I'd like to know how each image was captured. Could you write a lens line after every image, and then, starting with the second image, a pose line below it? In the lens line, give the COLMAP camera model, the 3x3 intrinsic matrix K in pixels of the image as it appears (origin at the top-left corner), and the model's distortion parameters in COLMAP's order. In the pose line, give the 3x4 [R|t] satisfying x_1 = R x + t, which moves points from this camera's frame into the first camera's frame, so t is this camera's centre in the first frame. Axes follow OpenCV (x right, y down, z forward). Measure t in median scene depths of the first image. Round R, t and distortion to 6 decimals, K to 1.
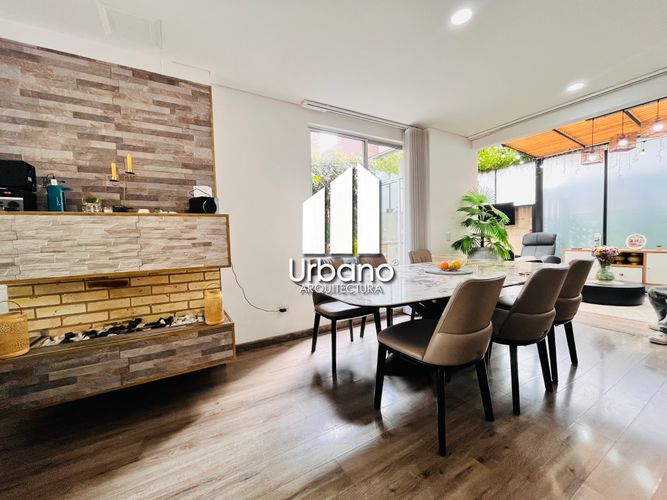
lens RADIAL K [[268.8, 0, 329.6], [0, 268.8, 250.3], [0, 0, 1]] dist [-0.001837, -0.000216]
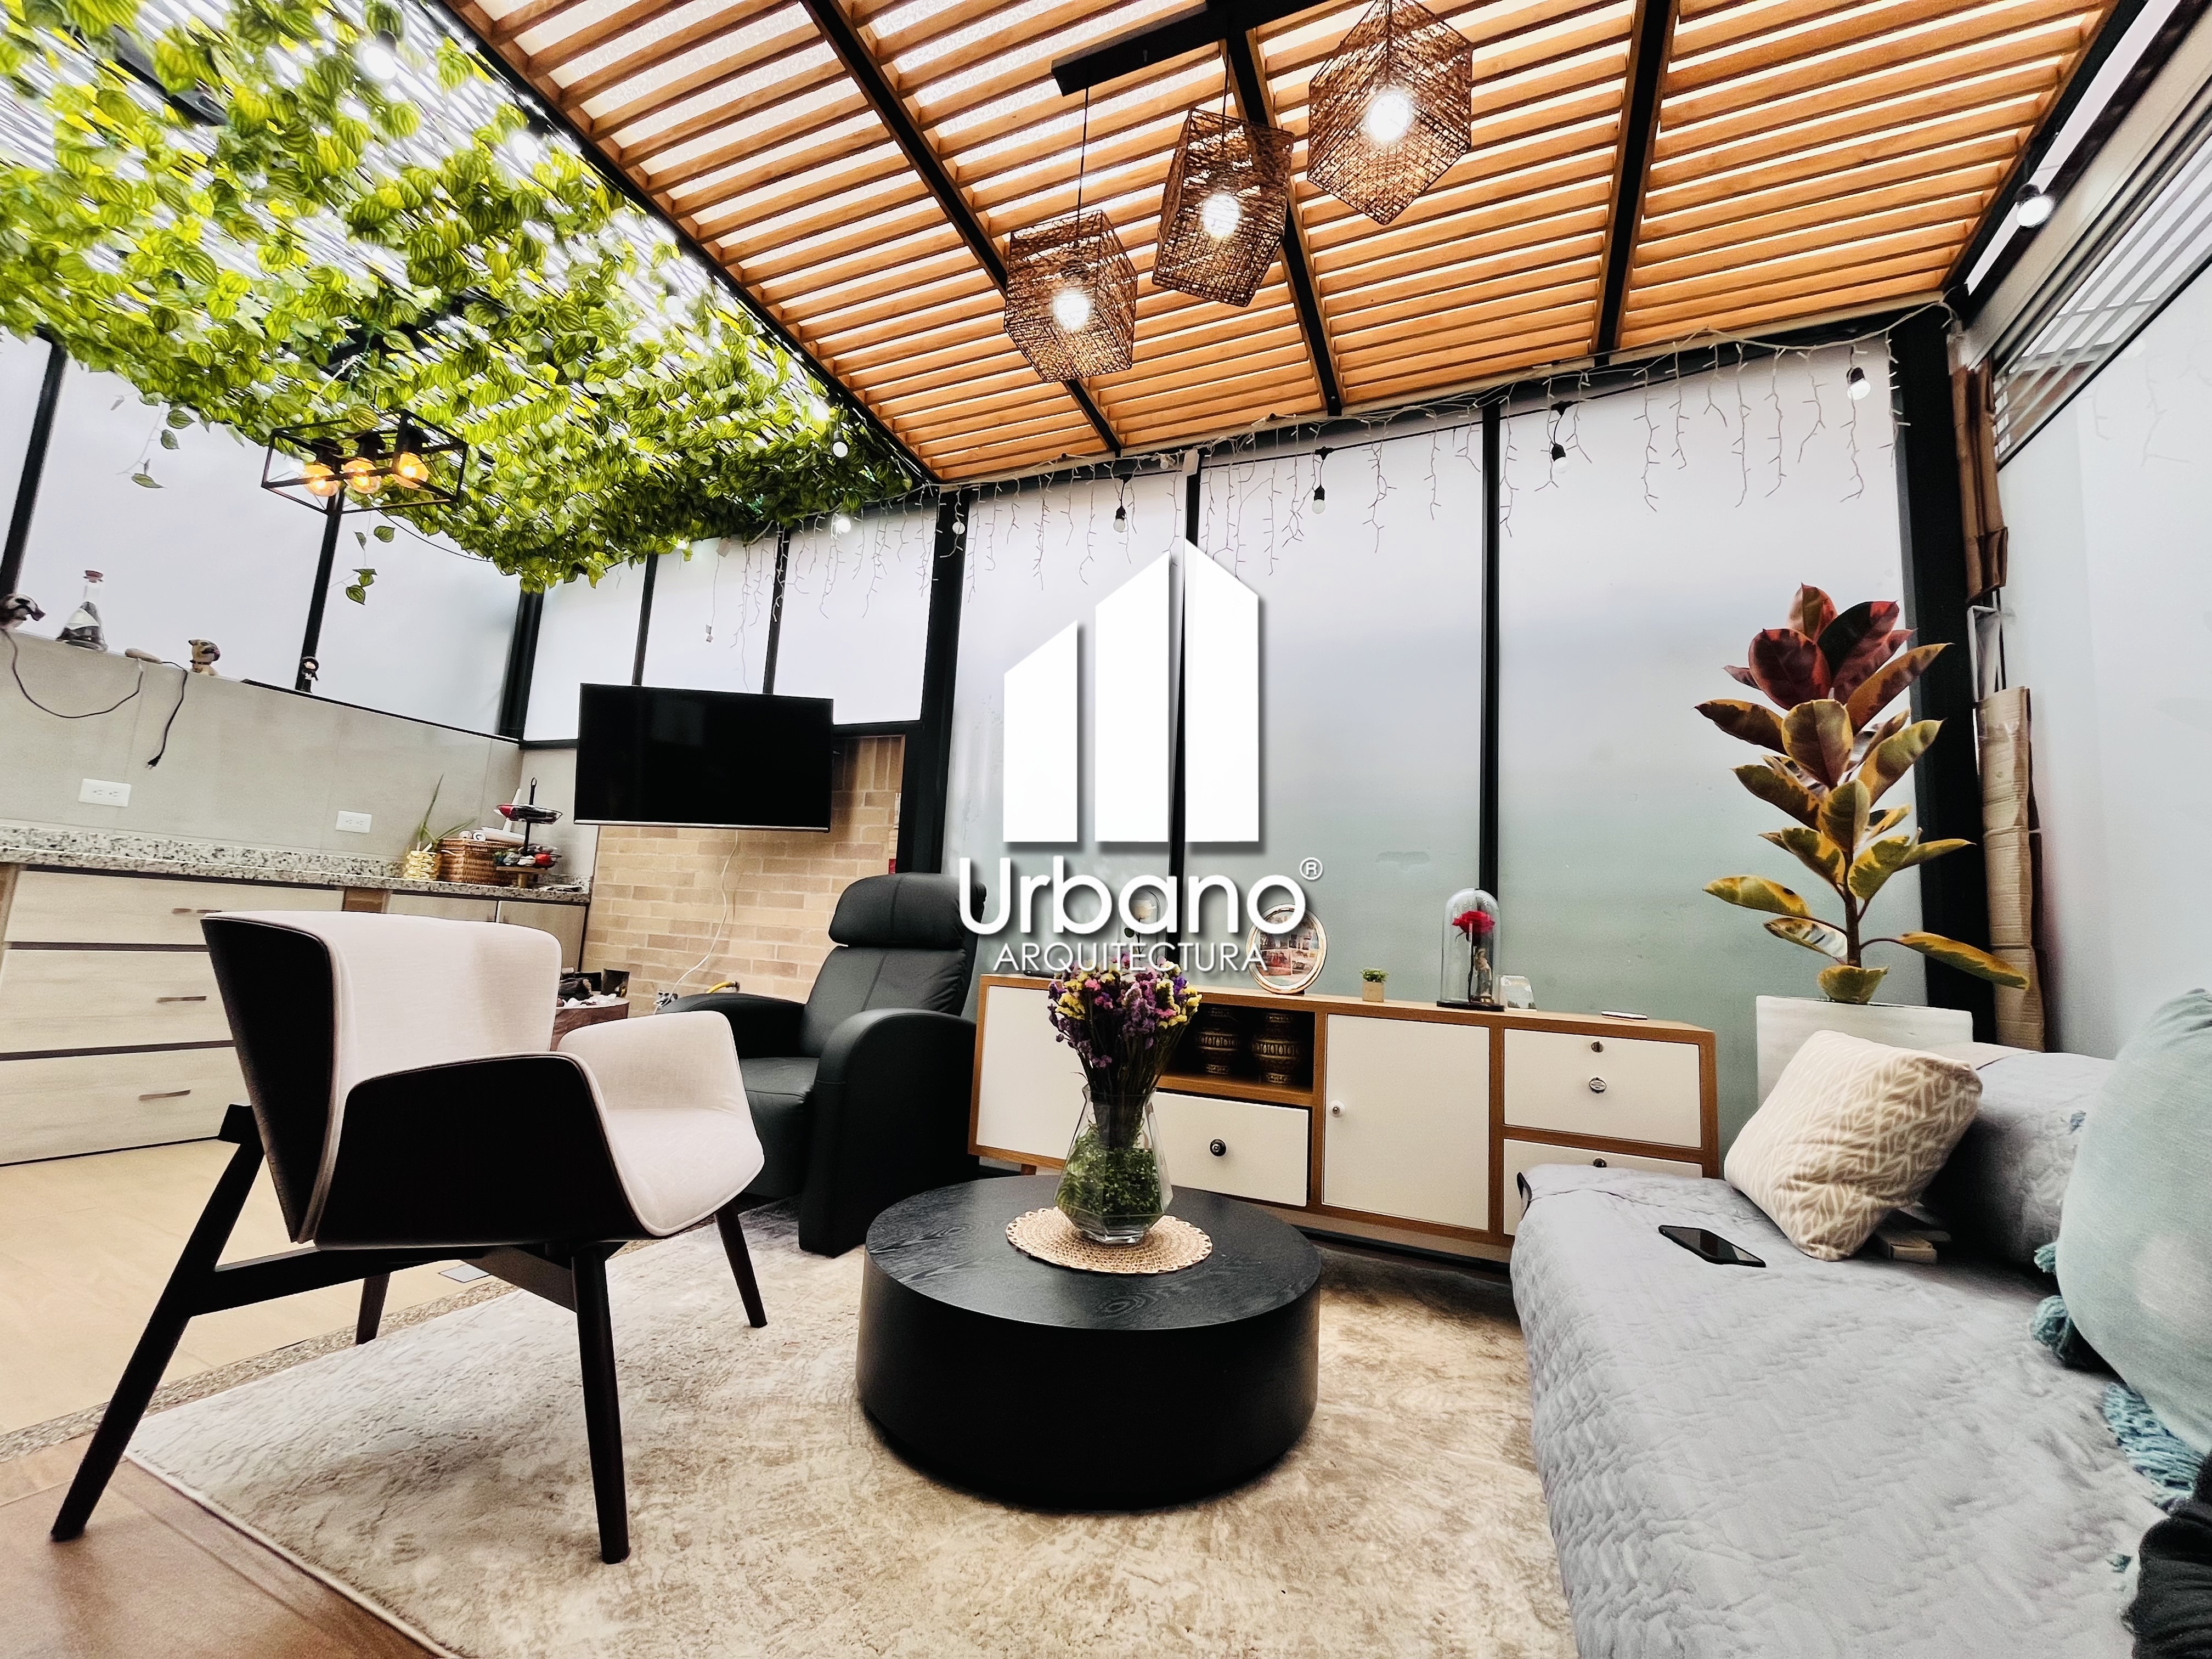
lens RADIAL K [[887.0, 0, 1096.6], [0, 887.0, 828.1], [0, 0, 1]] dist [-0.007592, -0.000147]
pose [[0.807029, 0.152751, 0.570413, 0.796530], [-0.052428, 0.980684, -0.188442, 0.009097], [-0.588179, 0.122173, 0.799449, 0.683197]]
